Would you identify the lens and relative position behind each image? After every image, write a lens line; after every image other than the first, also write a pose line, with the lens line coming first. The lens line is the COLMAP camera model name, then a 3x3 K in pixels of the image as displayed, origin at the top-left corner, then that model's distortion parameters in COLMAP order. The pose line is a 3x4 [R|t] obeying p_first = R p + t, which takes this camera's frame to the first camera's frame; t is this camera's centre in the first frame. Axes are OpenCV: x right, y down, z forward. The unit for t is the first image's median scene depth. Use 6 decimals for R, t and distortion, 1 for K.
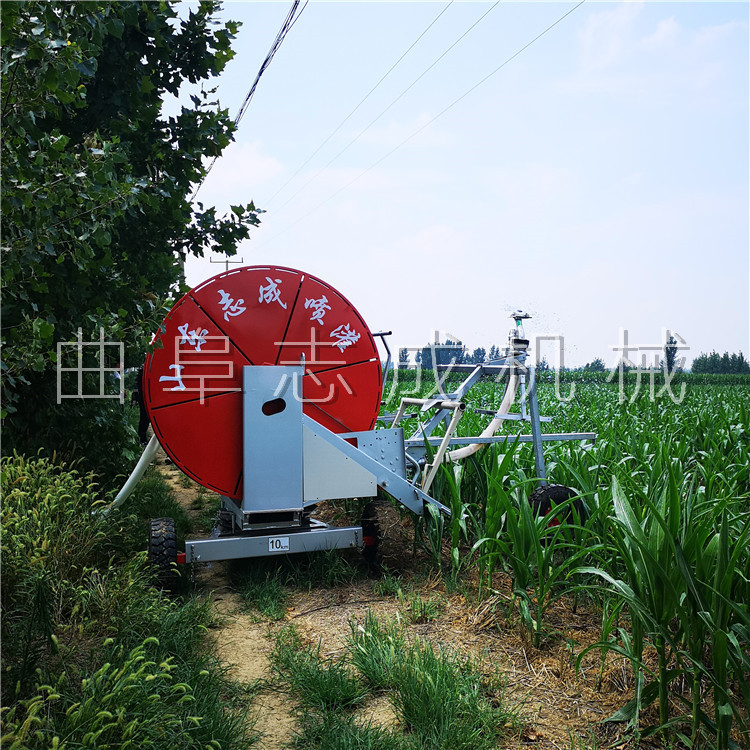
lens RADIAL K [[759.9, 0, 385.3], [0, 759.9, 374.7], [0, 0, 1]] dist [0.026754, 0.006080]
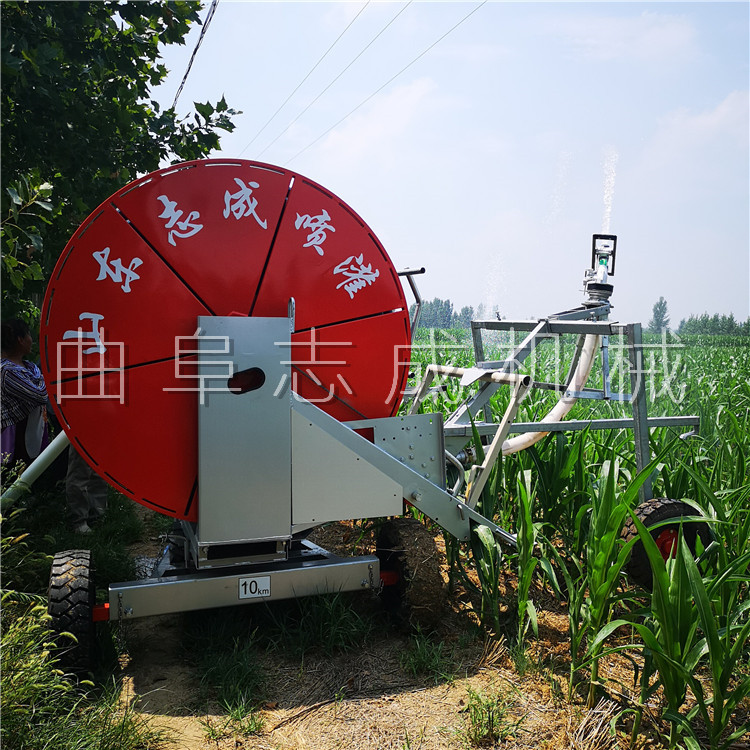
lens RADIAL K [[766.4, 0, 385.7], [0, 766.4, 377.8], [0, 0, 1]] dist [0.034314, 0.010102]
pose [[0.999804, 0.009710, 0.017259, -0.038359], [-0.010711, 0.998208, 0.058872, 0.000173], [-0.016657, -0.059045, 0.998116, 0.333752]]
